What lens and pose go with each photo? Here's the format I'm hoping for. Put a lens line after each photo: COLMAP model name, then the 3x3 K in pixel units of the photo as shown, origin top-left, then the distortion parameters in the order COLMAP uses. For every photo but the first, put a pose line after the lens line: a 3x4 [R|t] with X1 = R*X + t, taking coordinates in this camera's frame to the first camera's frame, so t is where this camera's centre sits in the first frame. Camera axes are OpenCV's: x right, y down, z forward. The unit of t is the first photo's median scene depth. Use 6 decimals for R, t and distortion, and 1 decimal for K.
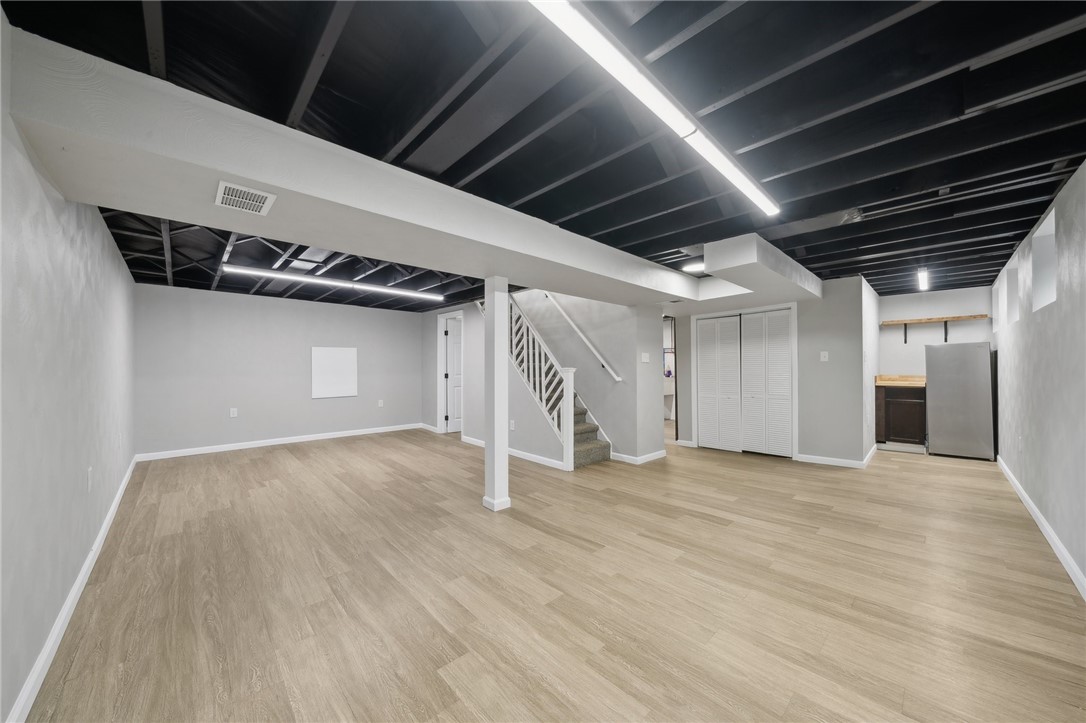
lens RADIAL K [[374.7, 0, 543.0], [0, 374.7, 361.5], [0, 0, 1]] dist [-0.001363, 0.000171]
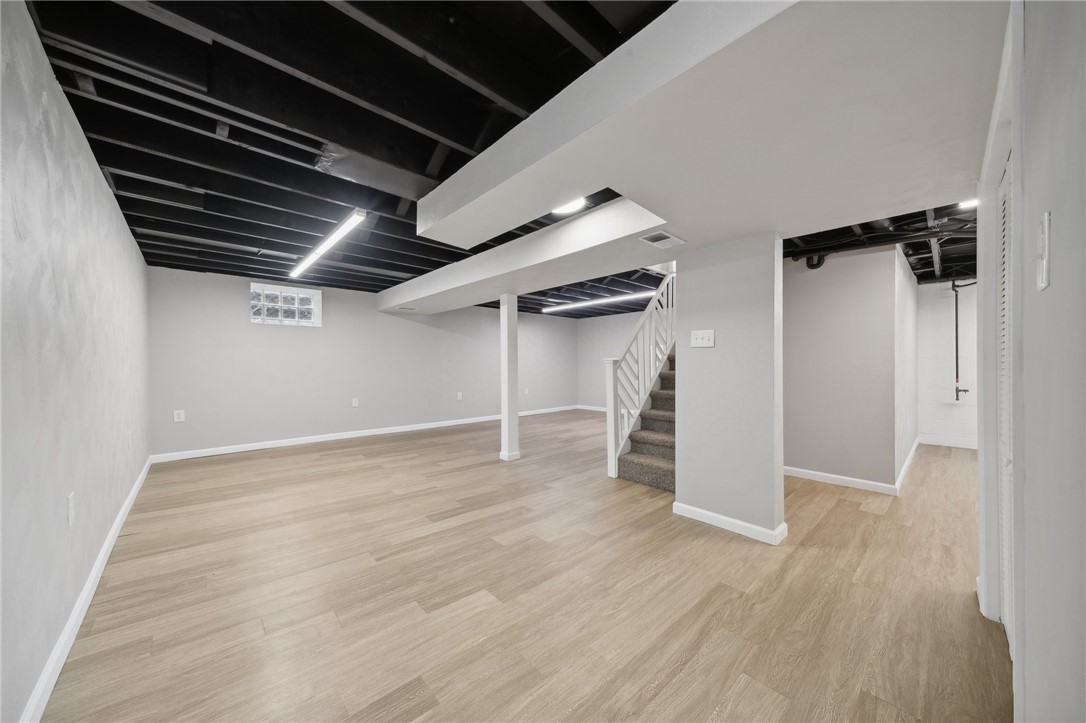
lens RADIAL K [[381.8, 0, 554.8], [0, 381.8, 367.3], [0, 0, 1]] dist [-0.001609, -0.000177]
pose [[-0.000365, 0.004116, -0.999991, 1.427296], [0.011885, 0.999921, 0.004111, 0.045492], [0.999929, -0.011884, -0.000414, 1.287081]]
